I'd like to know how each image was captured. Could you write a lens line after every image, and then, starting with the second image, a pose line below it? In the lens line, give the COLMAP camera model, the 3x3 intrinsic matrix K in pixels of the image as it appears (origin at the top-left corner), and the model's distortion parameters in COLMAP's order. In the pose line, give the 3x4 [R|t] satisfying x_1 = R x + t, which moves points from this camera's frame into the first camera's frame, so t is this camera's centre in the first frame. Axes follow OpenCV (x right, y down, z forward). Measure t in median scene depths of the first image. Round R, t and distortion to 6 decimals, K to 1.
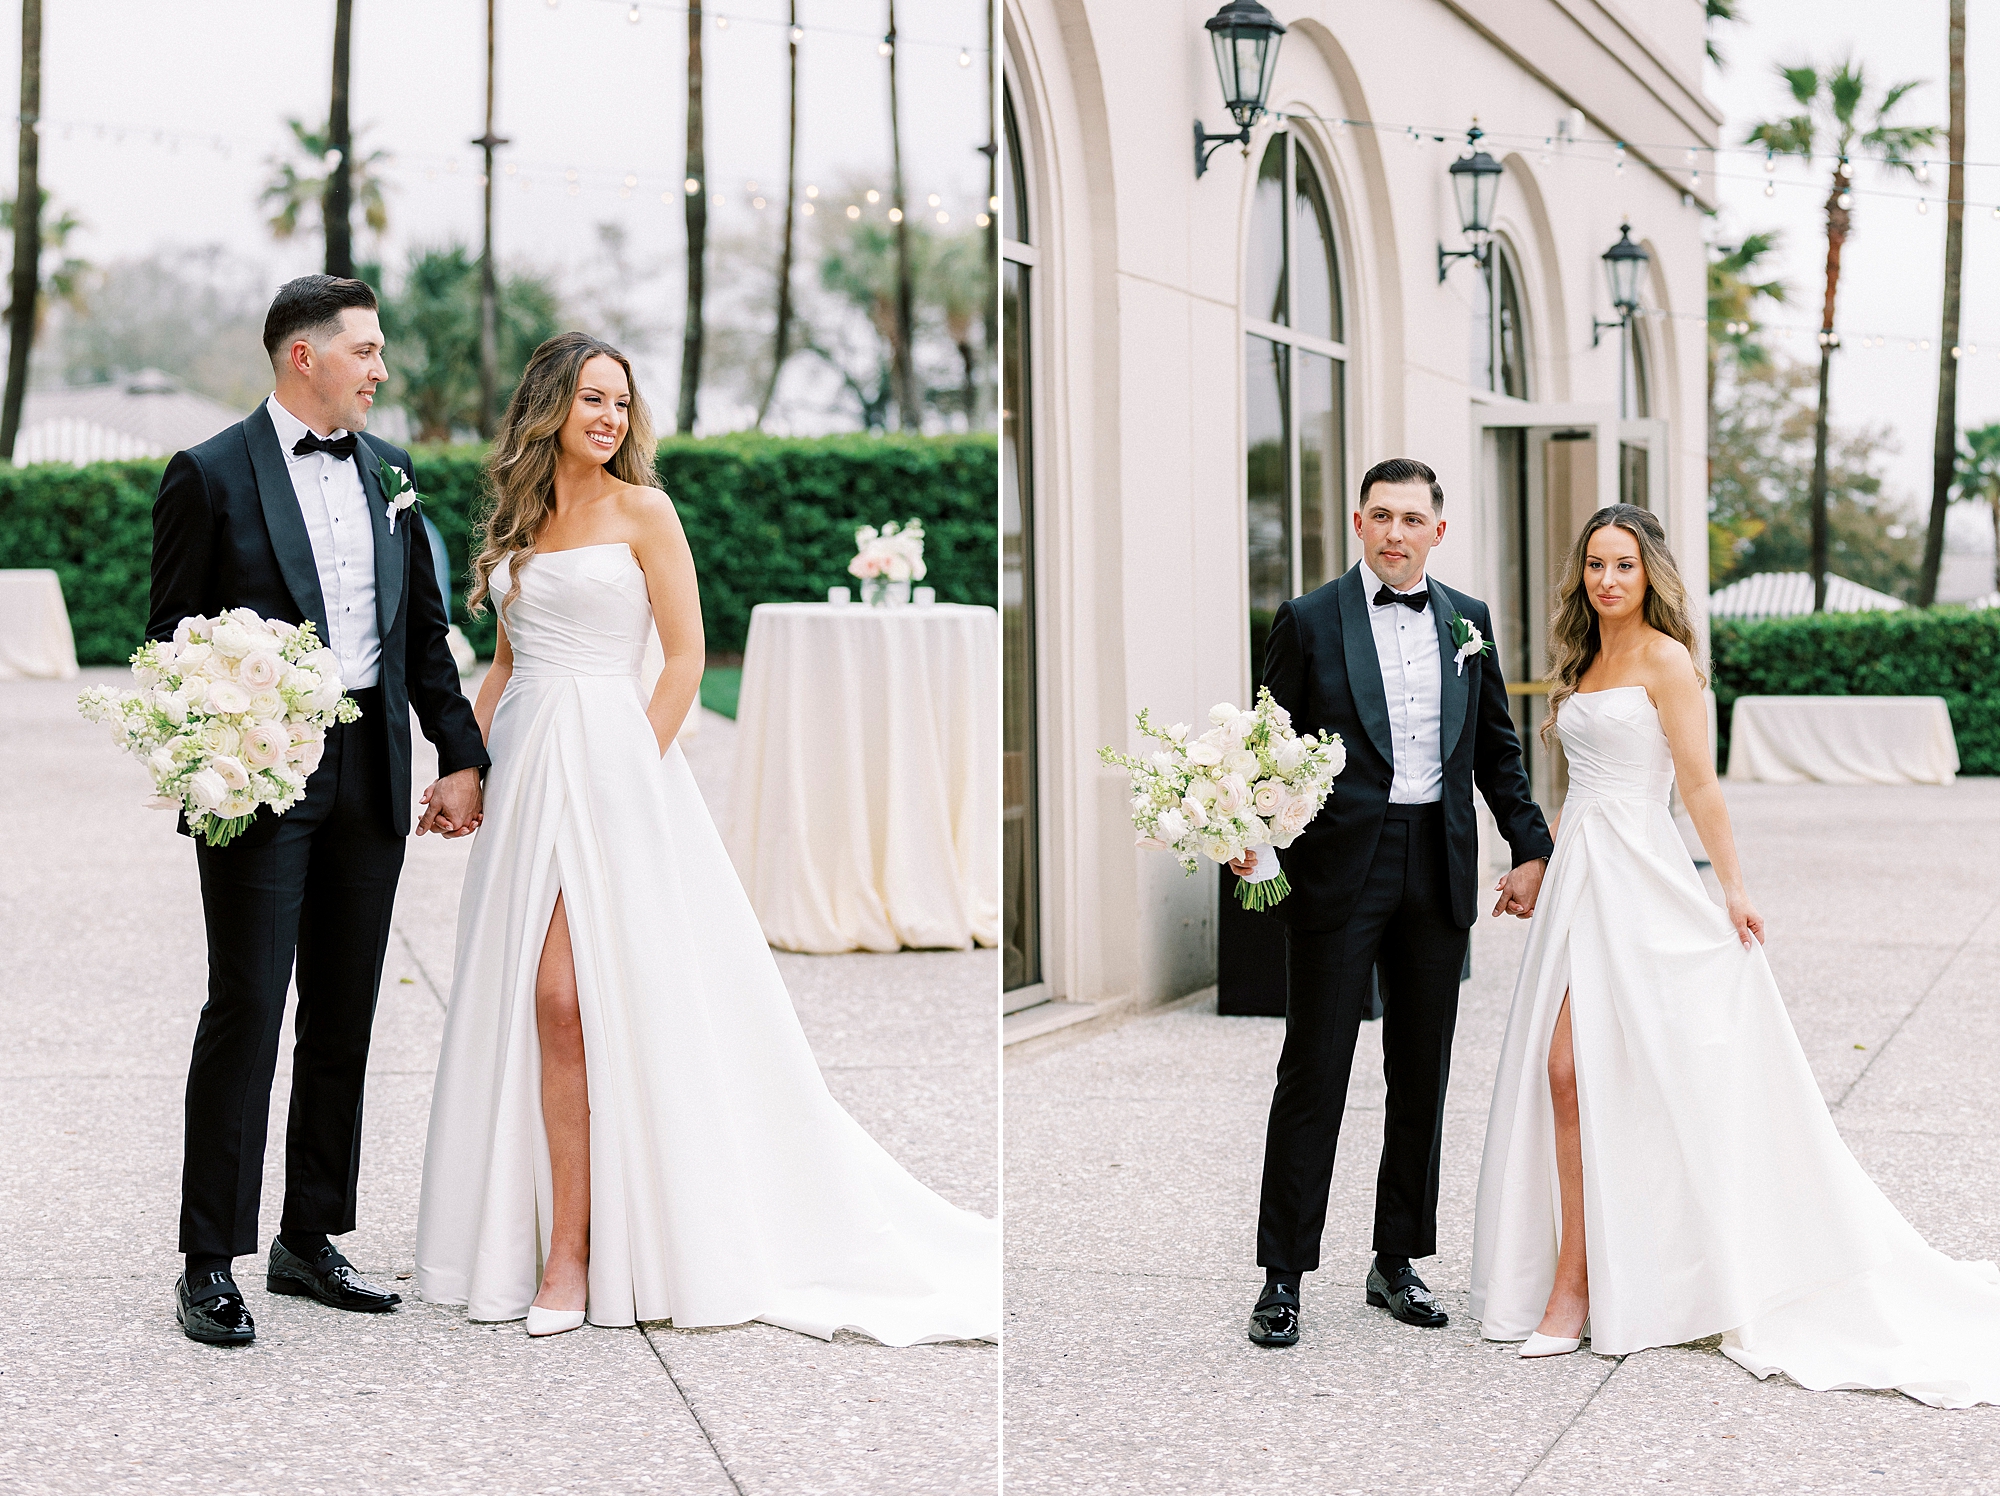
lens RADIAL K [[4919.5, 0, 1000.0], [0, 4919.5, 748.0], [0, 0, 1]] dist [-0.013665, -0.010176]
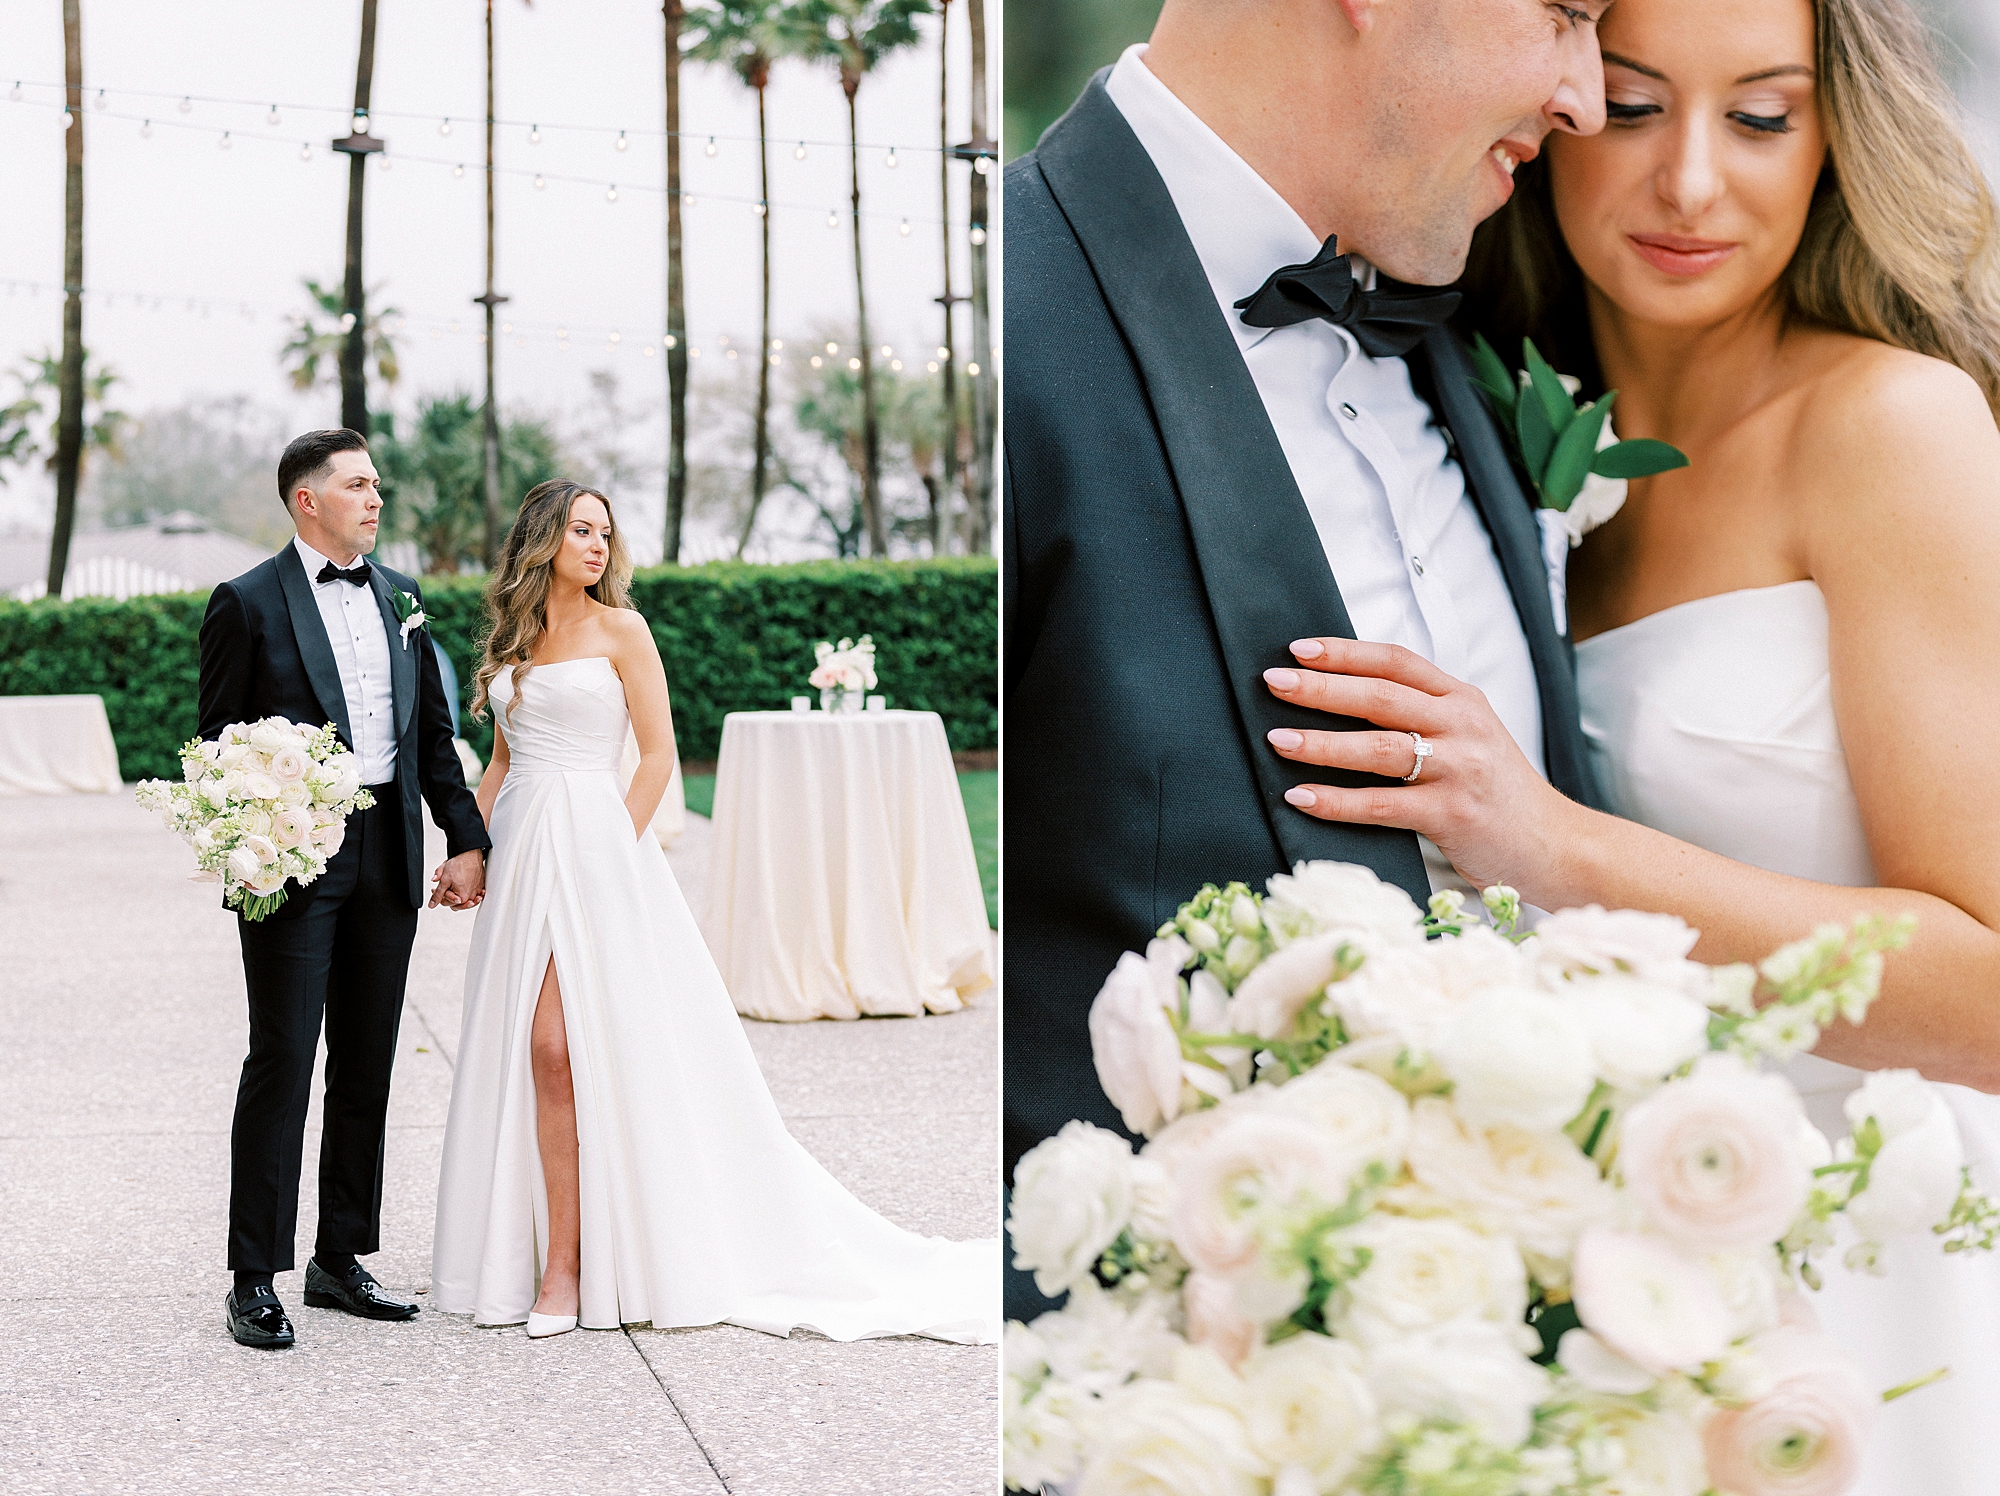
lens RADIAL K [[4901.7, 0, 1000.0], [0, 4901.7, 748.0], [0, 0, 1]] dist [-0.012002, -0.039237]
pose [[0.999886, -0.014779, -0.003024, 0.013713], [0.014698, 0.999579, -0.025023, 0.006693], [0.003392, 0.024976, 0.999682, -0.105396]]
